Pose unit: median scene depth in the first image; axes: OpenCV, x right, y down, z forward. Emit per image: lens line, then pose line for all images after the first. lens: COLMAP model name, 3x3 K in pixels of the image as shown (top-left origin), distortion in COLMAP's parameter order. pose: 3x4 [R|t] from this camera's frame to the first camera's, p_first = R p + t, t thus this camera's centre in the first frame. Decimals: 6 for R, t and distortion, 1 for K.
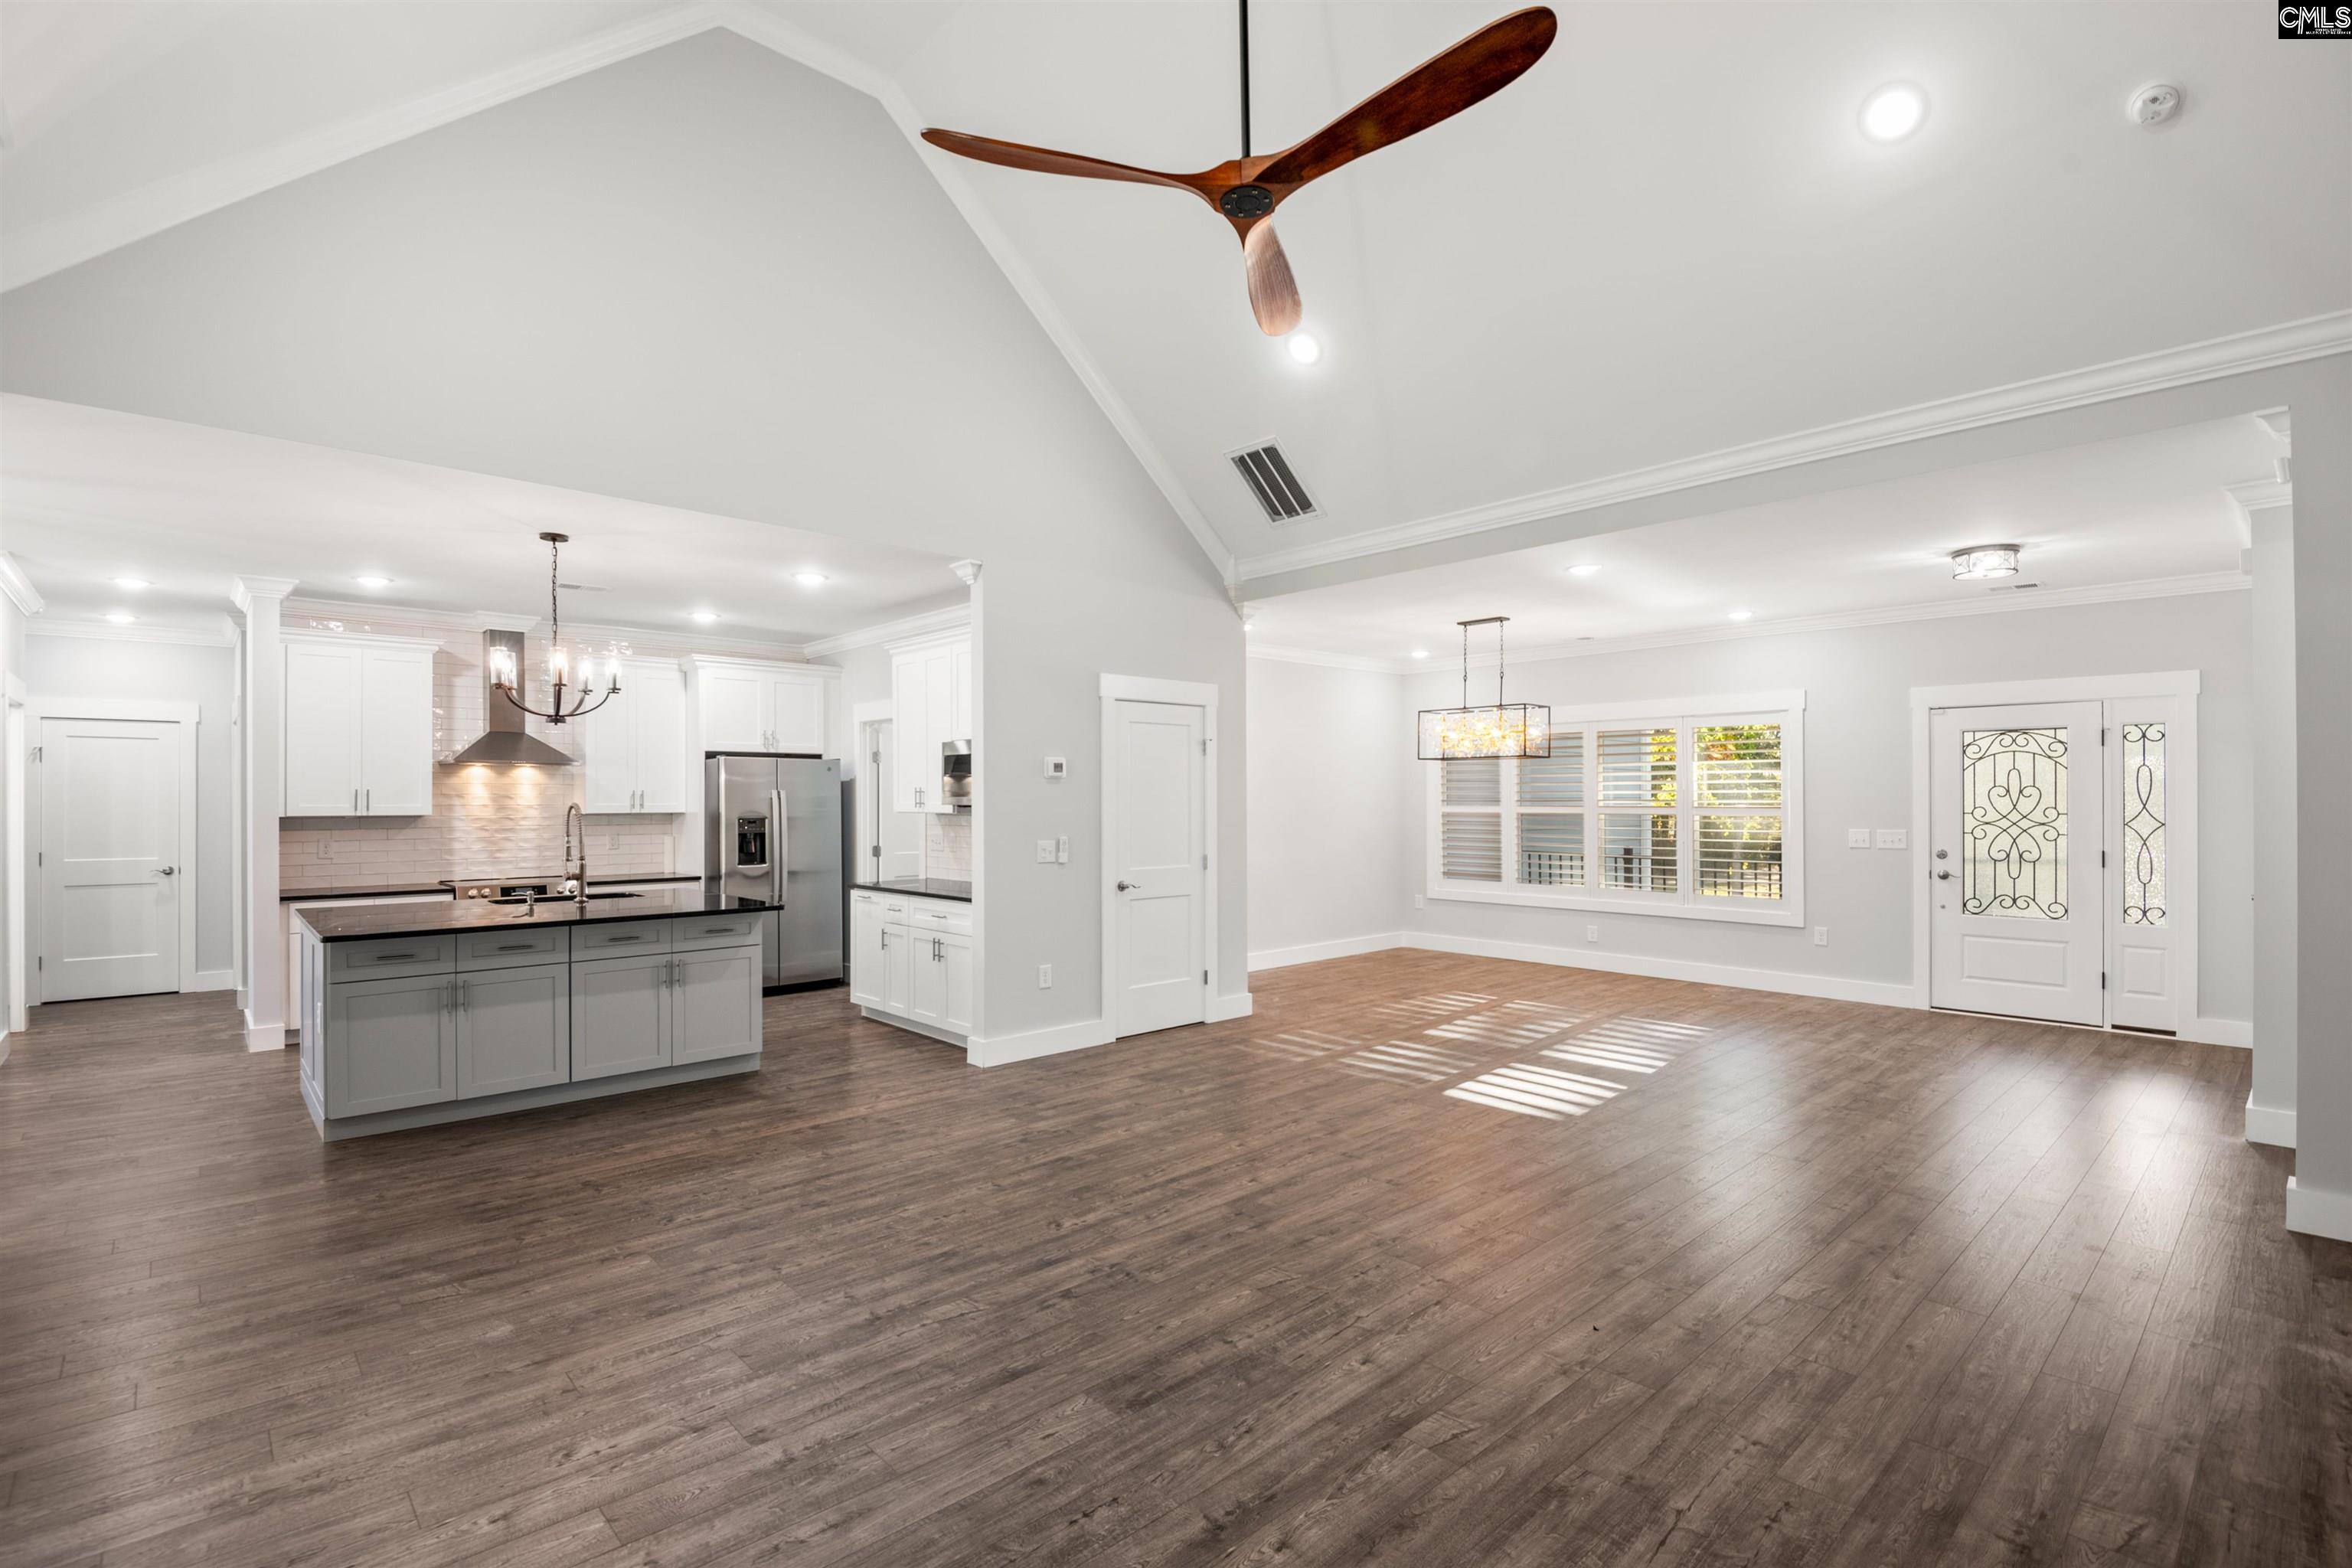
lens RADIAL K [[1081.8, 0, 1155.6], [0, 1081.8, 789.4], [0, 0, 1]] dist [0.011249, -0.017199]
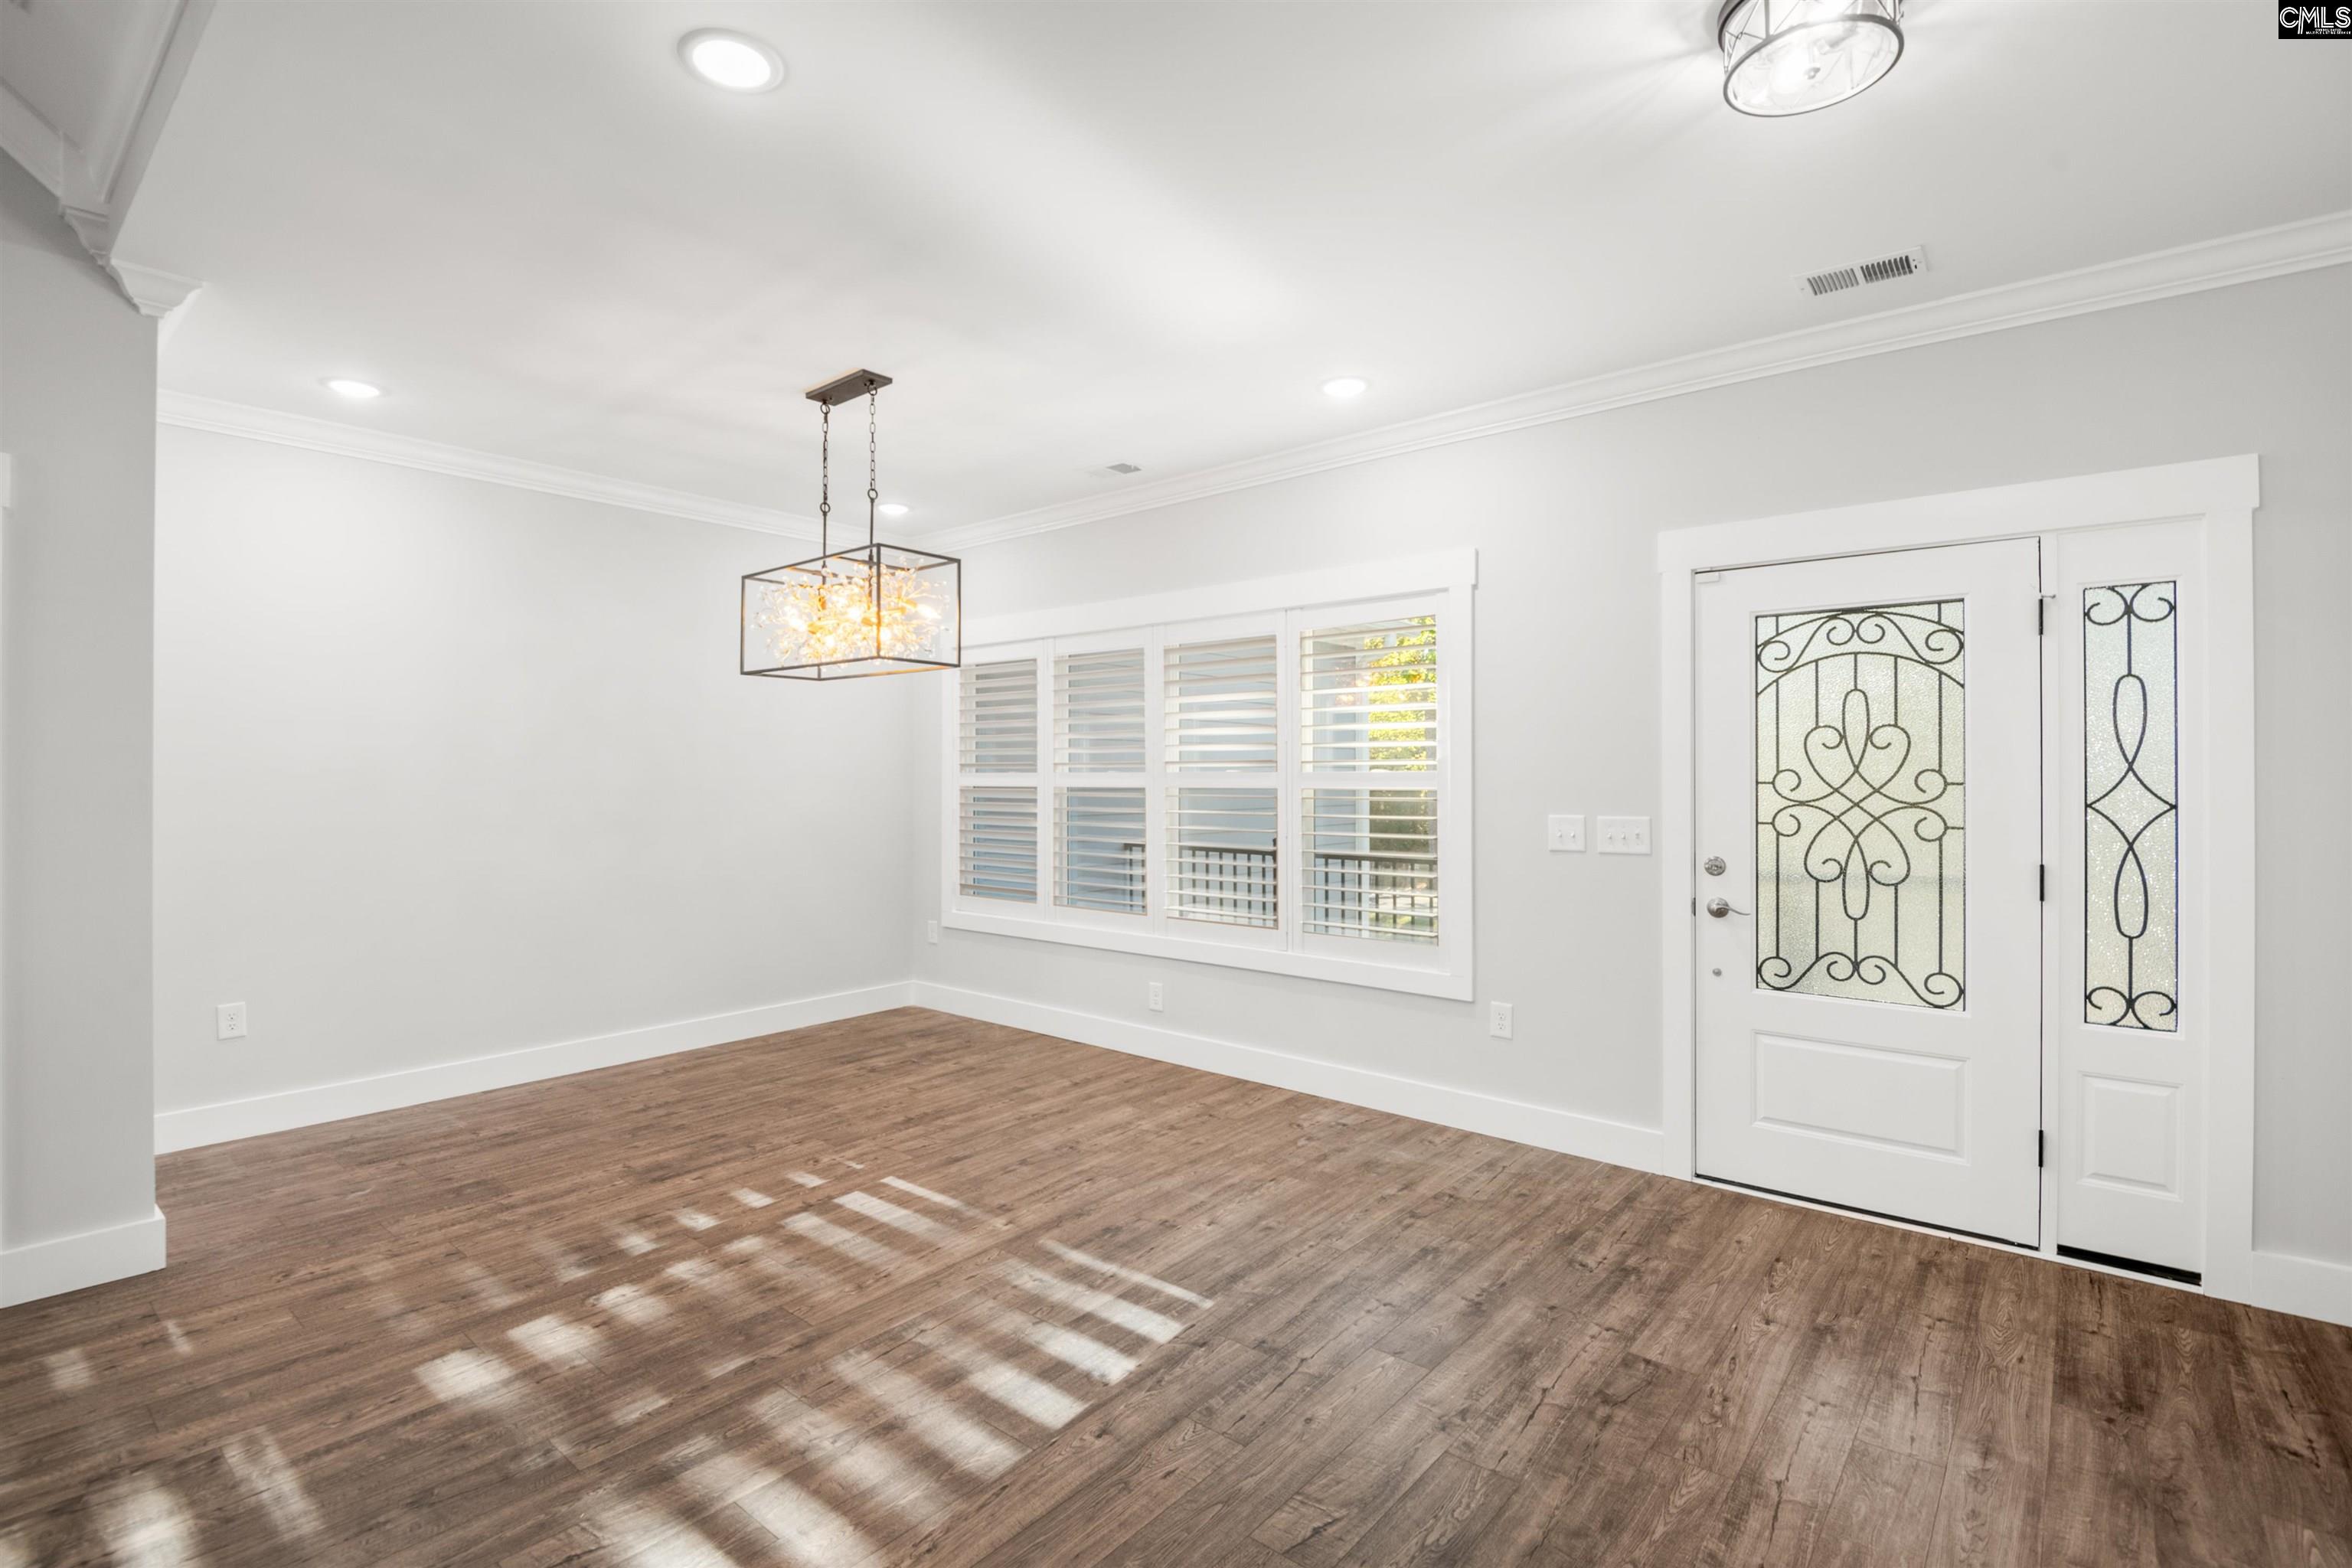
lens RADIAL K [[1081.8, 0, 1148.7], [0, 1081.8, 780.1], [0, 0, 1]] dist [0.011249, -0.017199]
pose [[0.991723, 0.001810, 0.128382, 0.465082], [-0.003359, 0.999924, 0.011852, 0.018269], [-0.128350, -0.012185, 0.991654, 0.622645]]
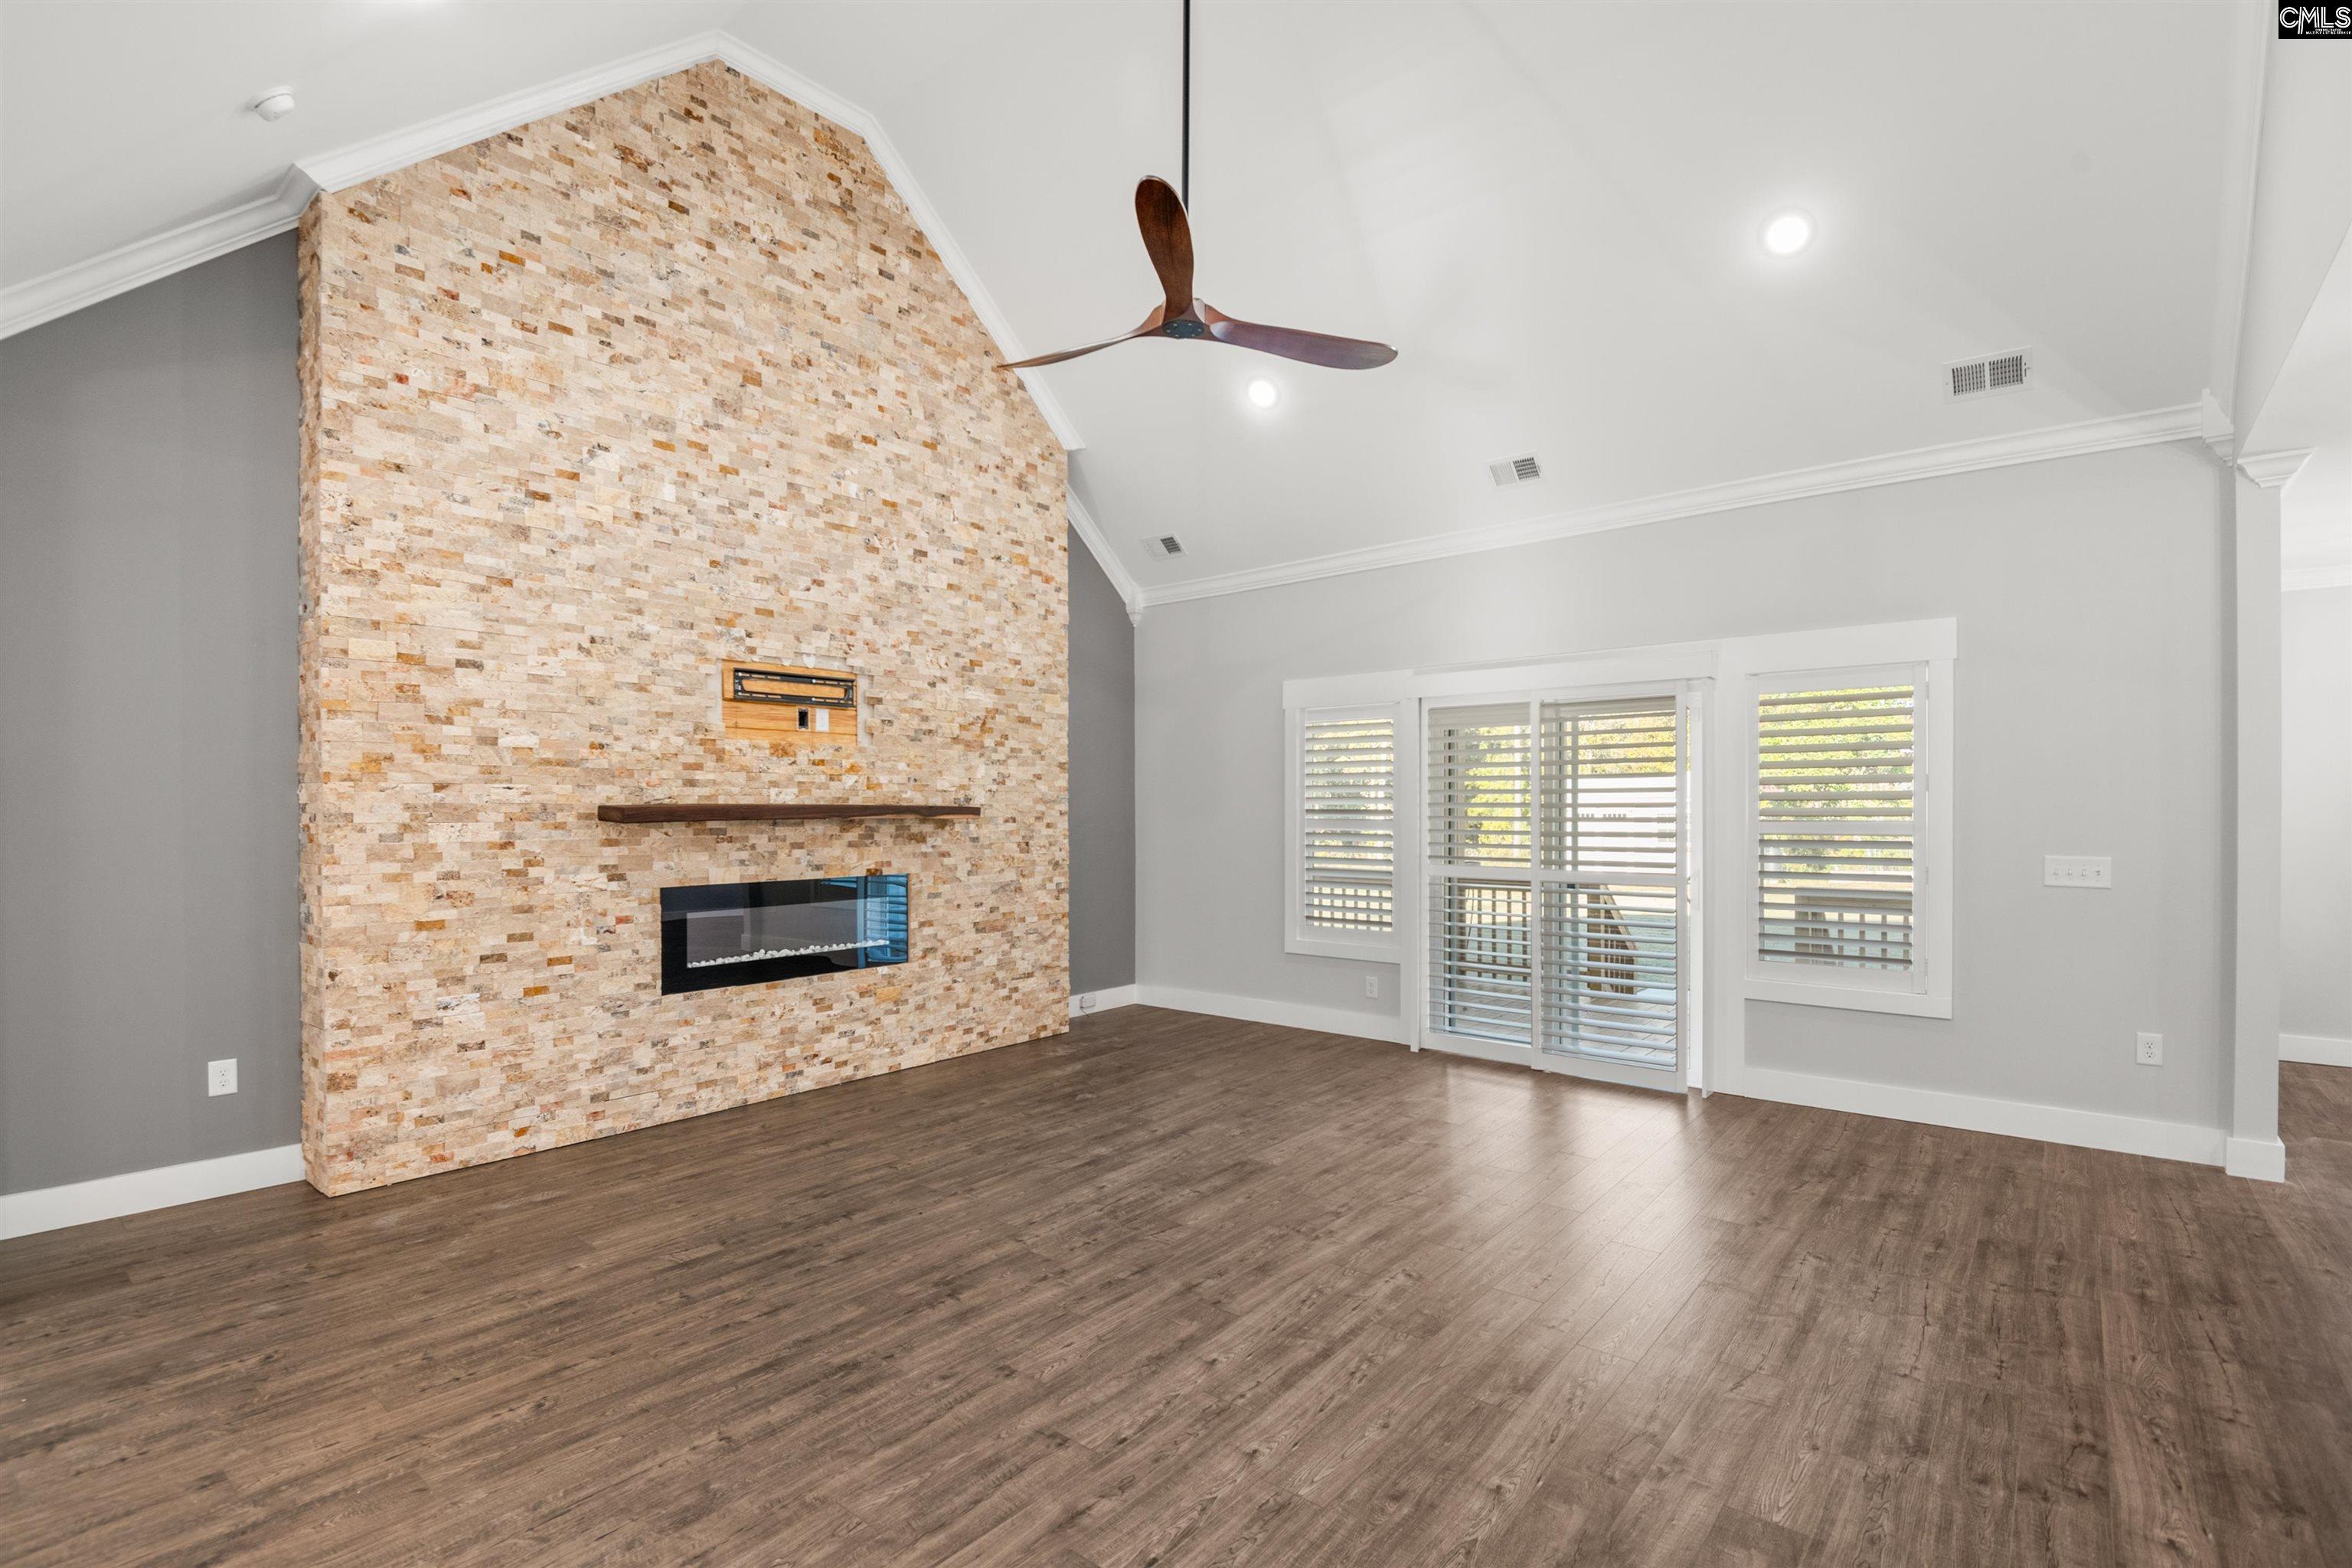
lens RADIAL K [[1081.8, 0, 1164.6], [0, 1081.8, 815.6], [0, 0, 1]] dist [0.011249, -0.017199]
pose [[-0.989666, 0.004145, -0.143332, 0.137818], [0.004700, 0.999983, -0.003532, 0.012179], [0.143315, -0.004169, -0.989668, 1.070418]]
